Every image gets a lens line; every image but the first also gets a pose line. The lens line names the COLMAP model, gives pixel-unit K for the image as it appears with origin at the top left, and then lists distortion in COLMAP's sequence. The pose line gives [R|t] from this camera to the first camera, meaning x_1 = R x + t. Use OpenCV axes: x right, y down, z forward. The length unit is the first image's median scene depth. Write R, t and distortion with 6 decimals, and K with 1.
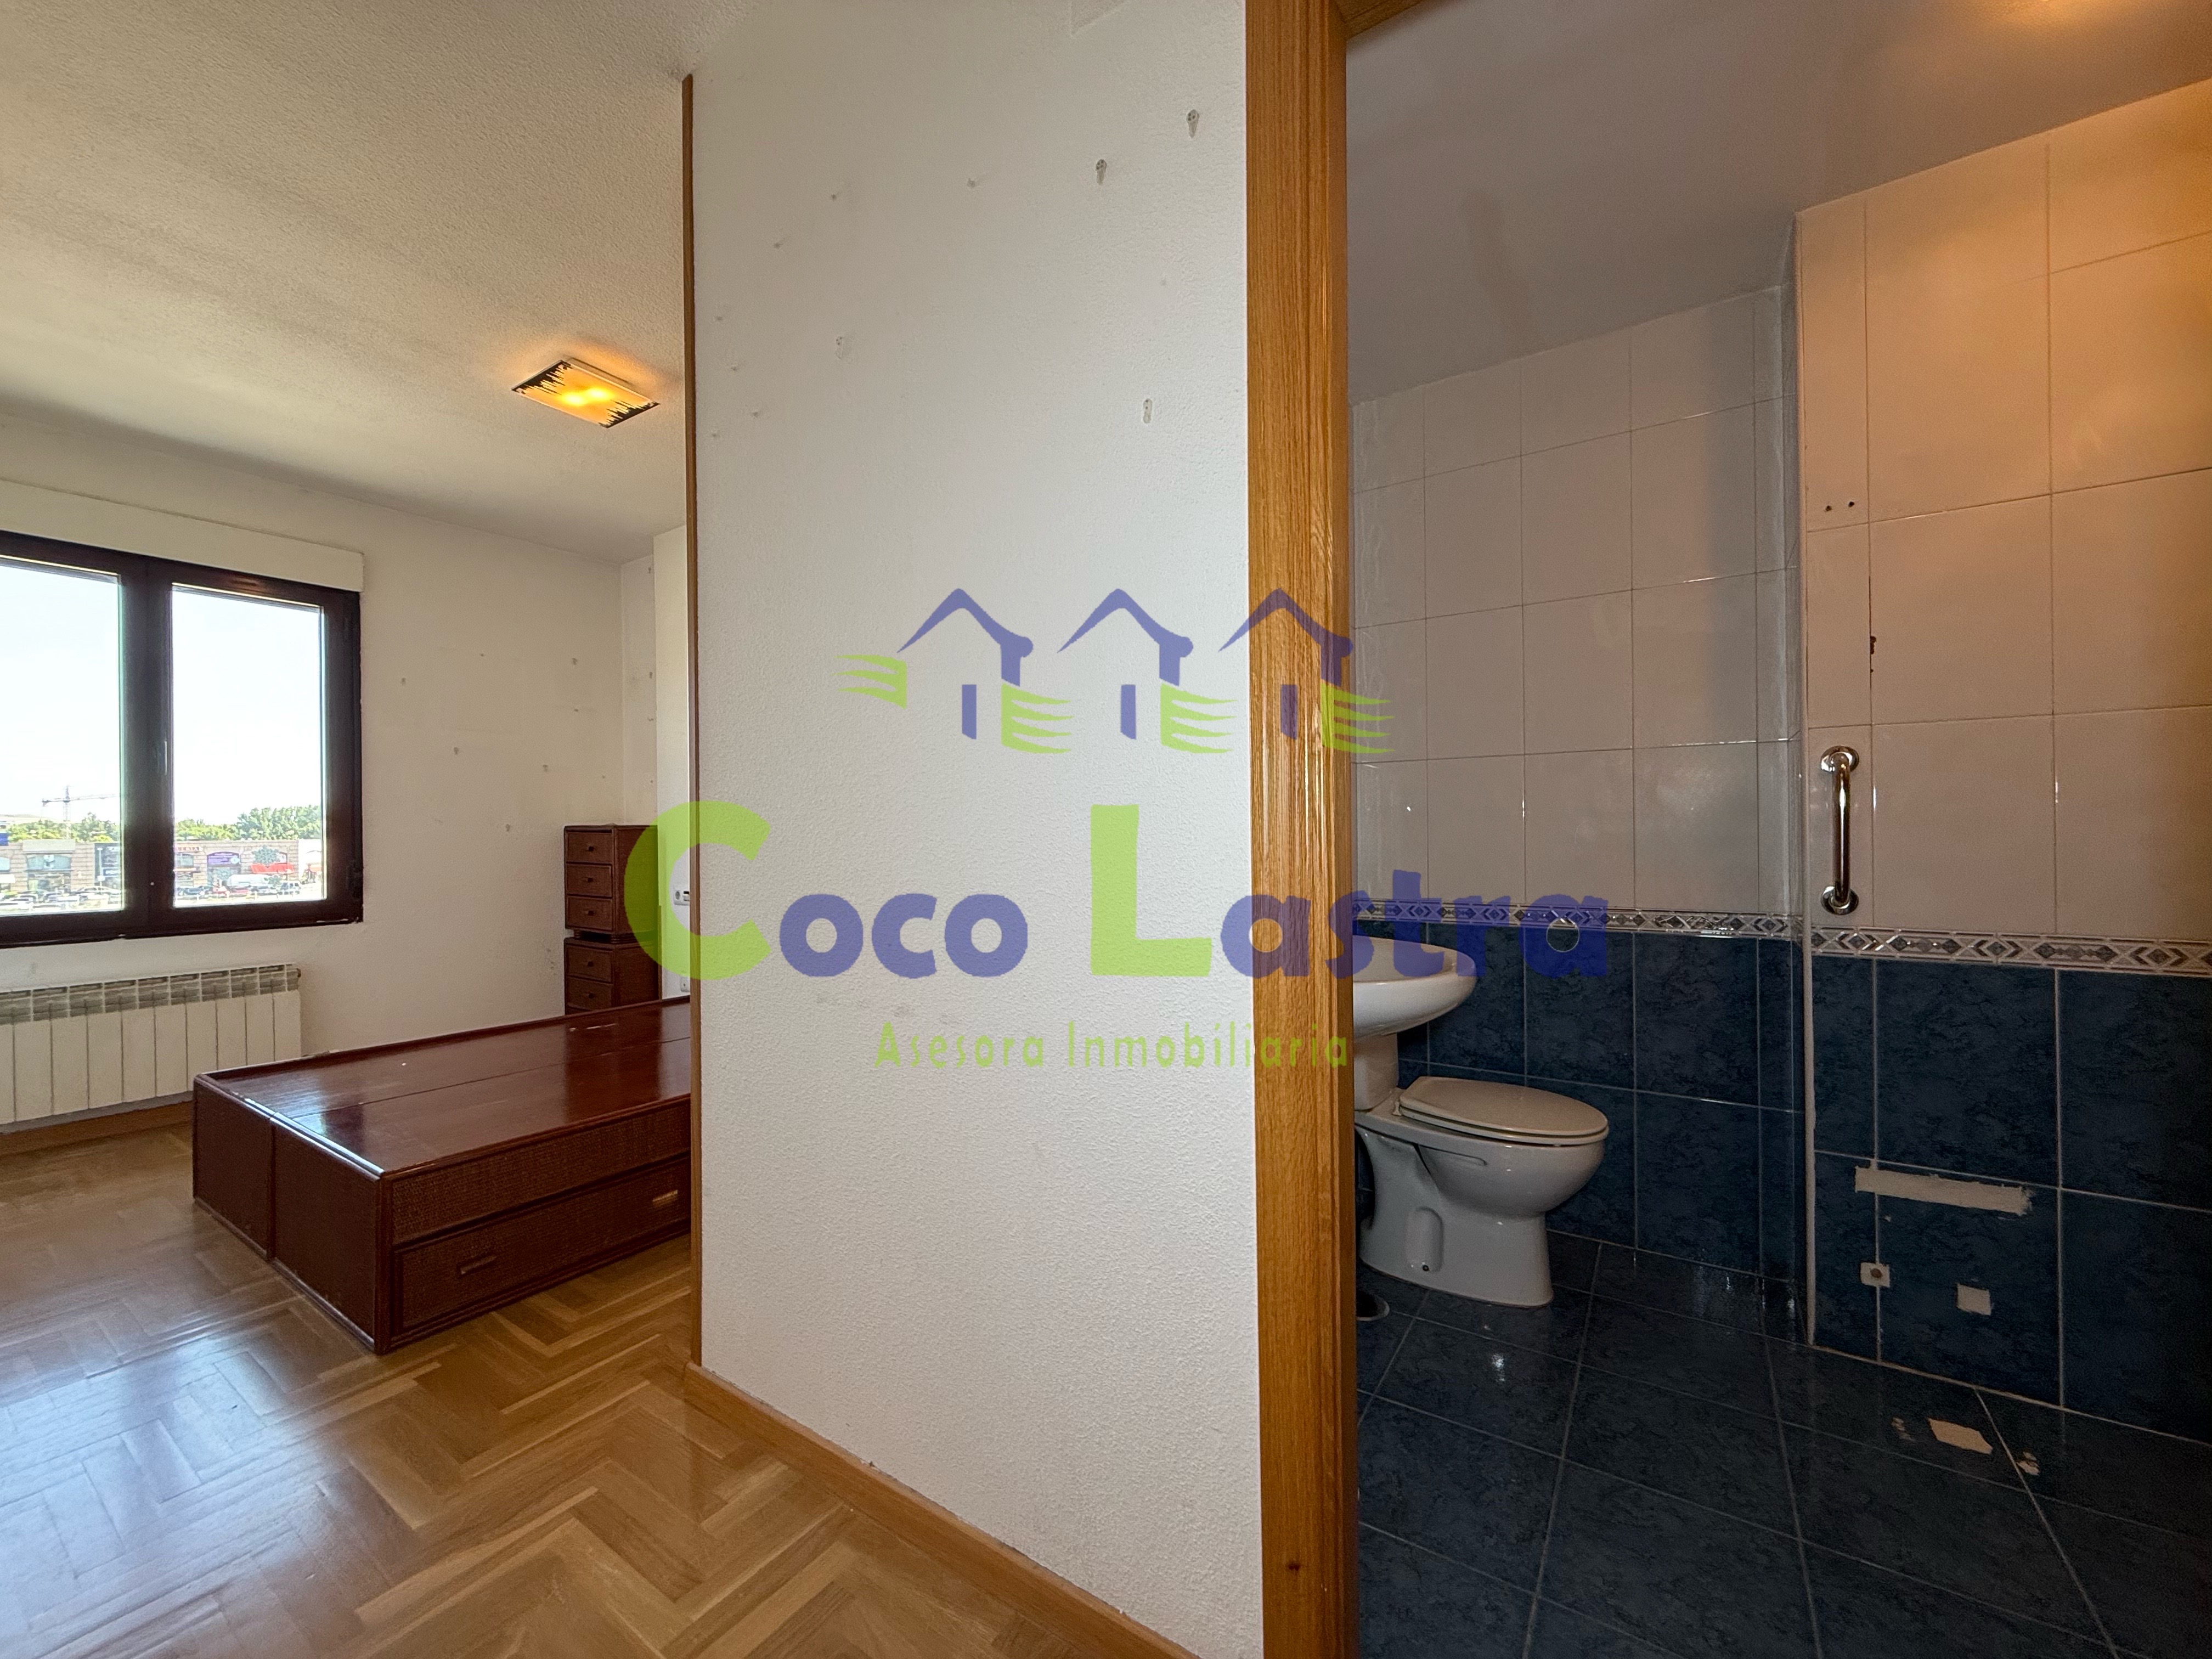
lens RADIAL K [[882.0, 0, 1102.1], [0, 882.0, 834.8], [0, 0, 1]] dist [0.001784, 0.000313]
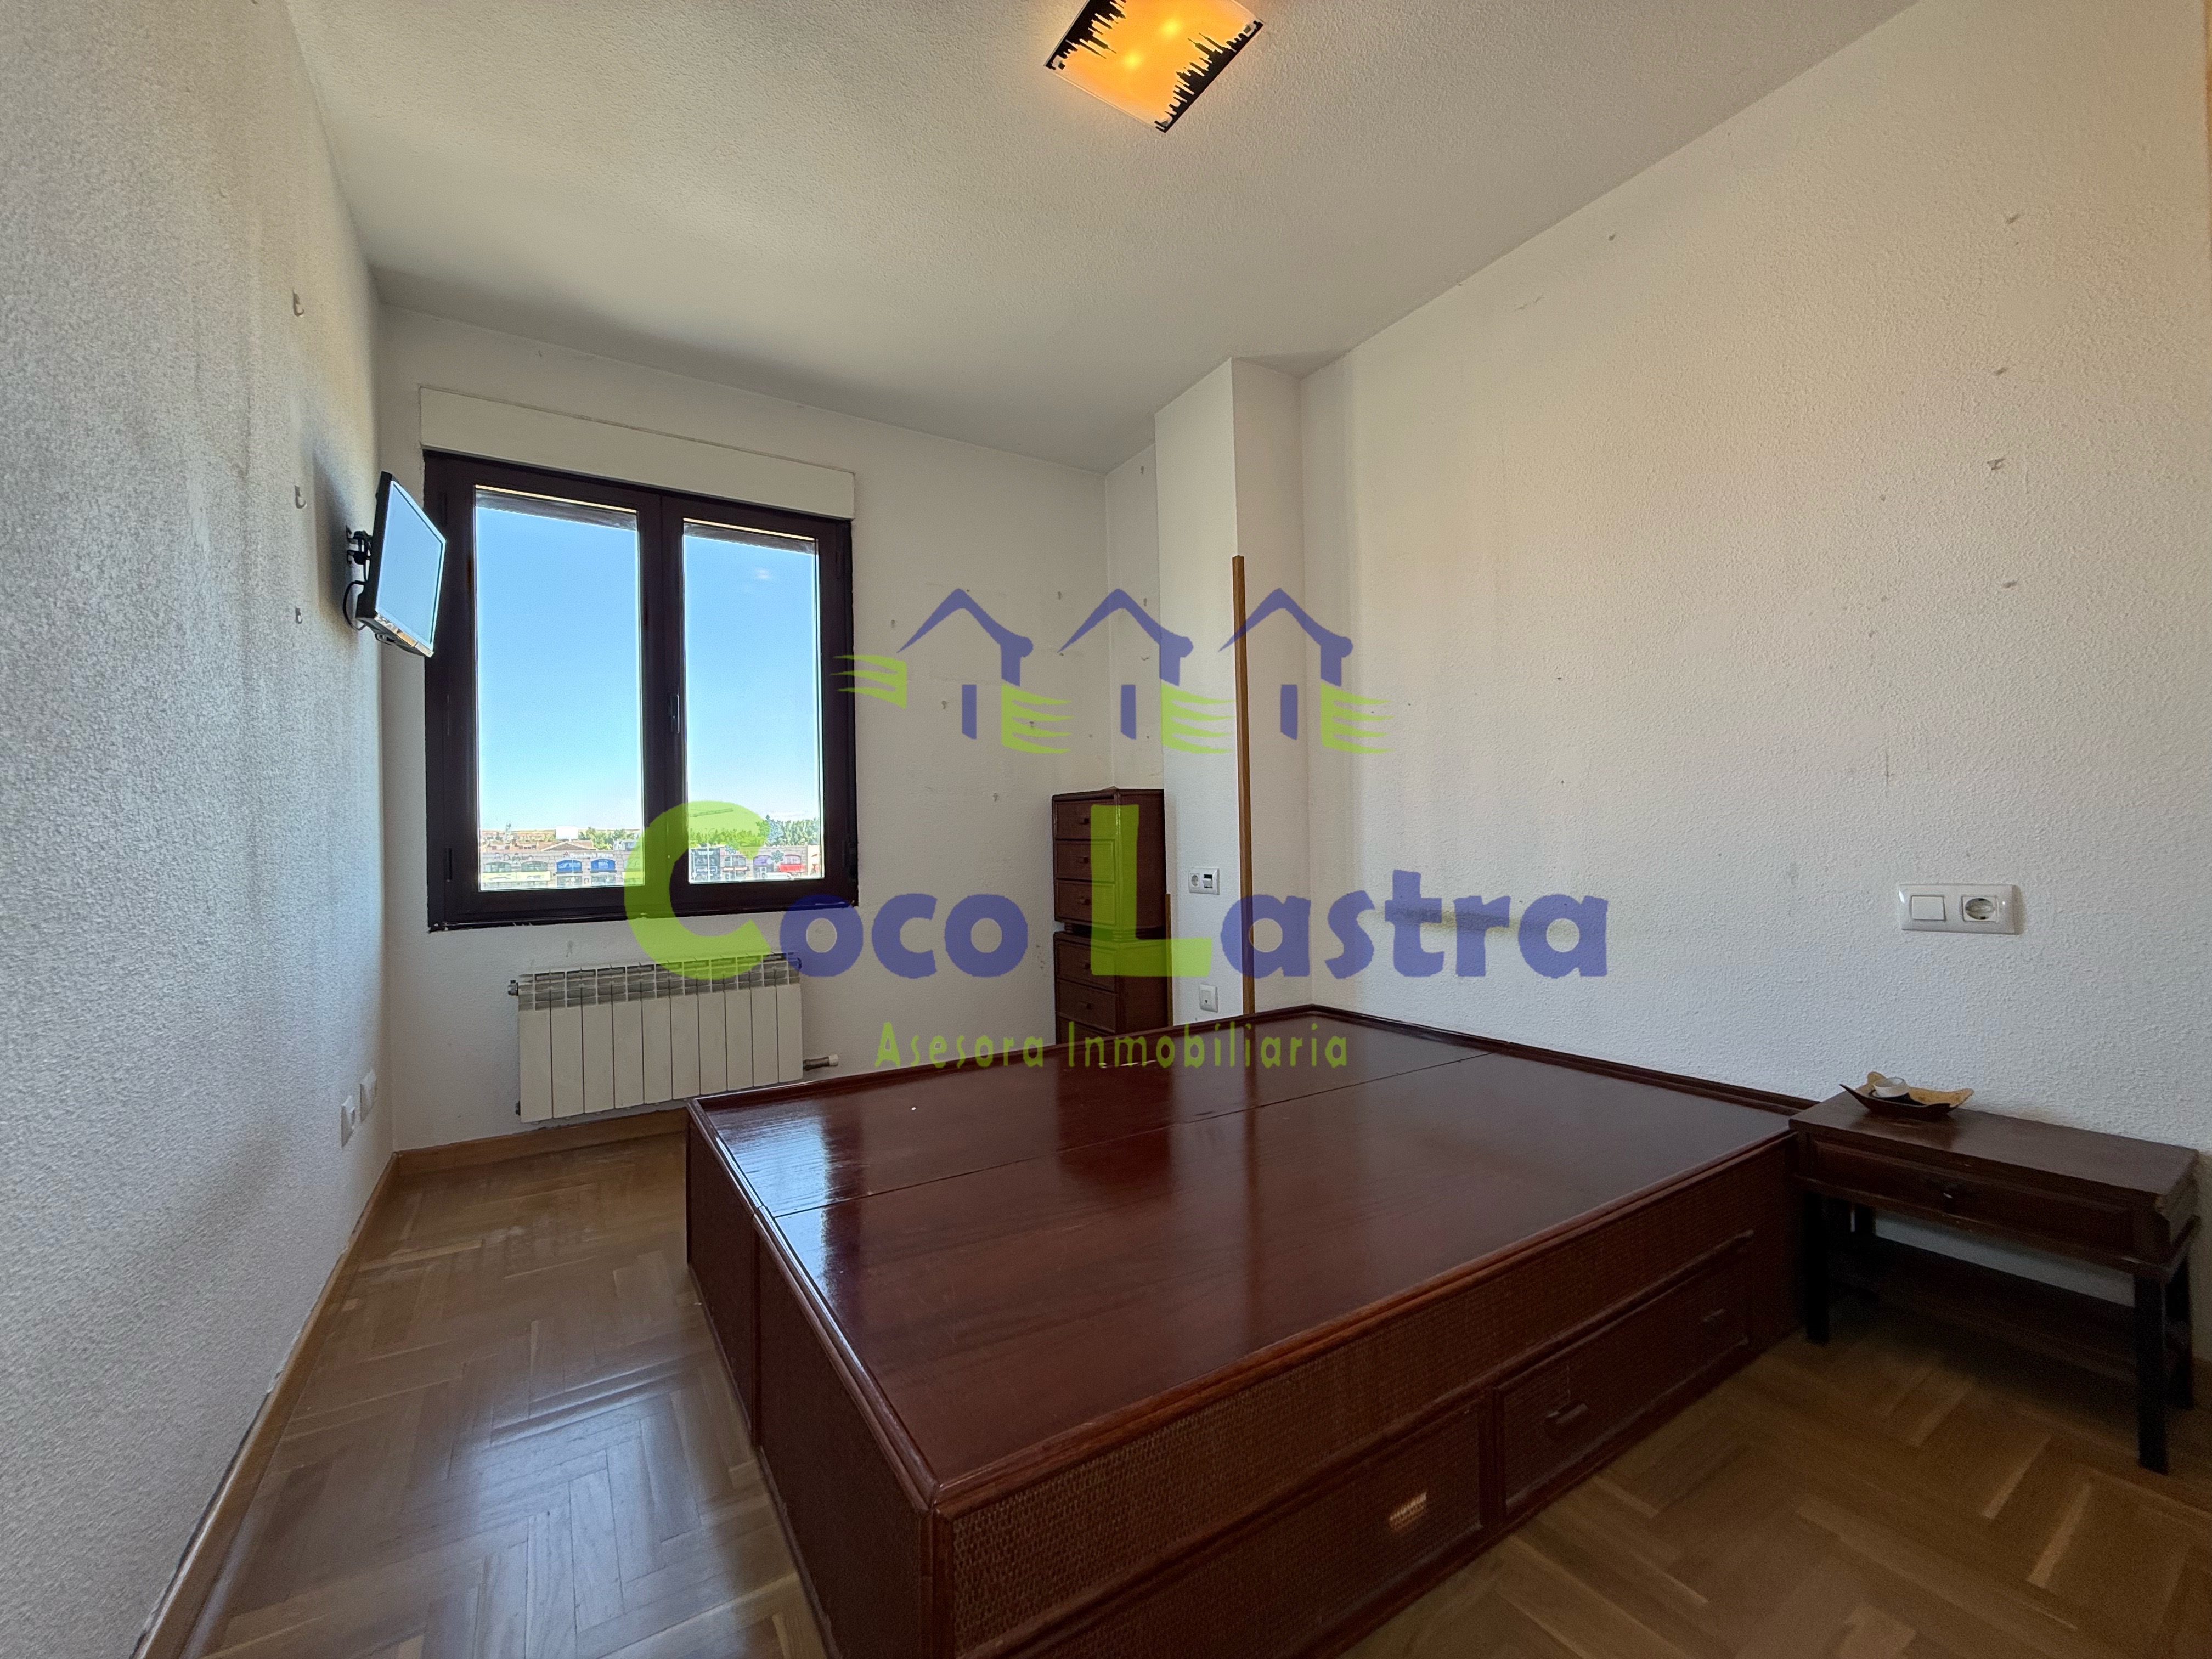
lens RADIAL K [[882.0, 0, 1110.4], [0, 882.0, 842.5], [0, 0, 1]] dist [0.001784, 0.000313]
pose [[0.918102, -0.007838, -0.396266, -0.616428], [0.010033, 0.999944, 0.003468, 0.082681], [0.396217, -0.007159, 0.918129, 0.705678]]
